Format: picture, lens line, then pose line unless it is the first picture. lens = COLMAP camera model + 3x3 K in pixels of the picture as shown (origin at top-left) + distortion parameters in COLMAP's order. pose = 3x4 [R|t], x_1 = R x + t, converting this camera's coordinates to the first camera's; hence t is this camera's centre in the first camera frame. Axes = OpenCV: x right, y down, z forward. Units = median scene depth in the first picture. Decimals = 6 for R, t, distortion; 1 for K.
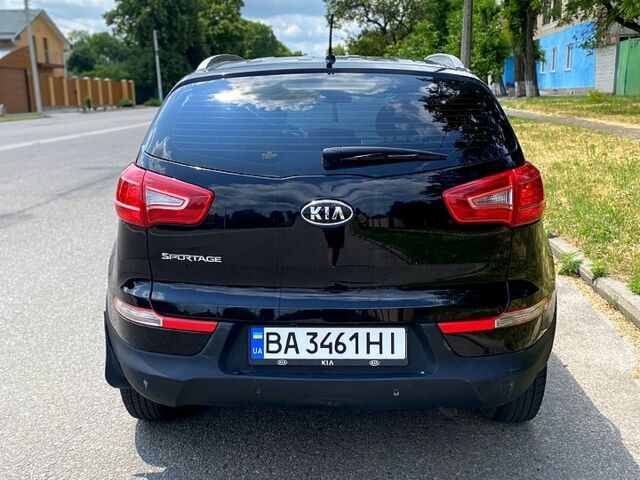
lens RADIAL K [[657.9, 0, 320.0], [0, 657.9, 240.0], [0, 0, 1]] dist [0.125148, -0.228891]
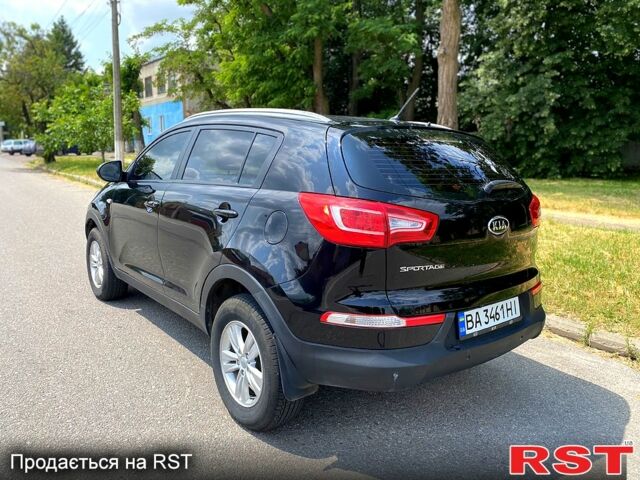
lens RADIAL K [[499.8, 0, 320.0], [0, 499.8, 240.0], [0, 0, 1]] dist [0.009342, 0.004020]
pose [[0.761827, -0.080057, 0.642814, -0.973623], [0.105453, 0.994424, -0.001131, -0.047087], [-0.639139, 0.068649, 0.766021, 0.384010]]
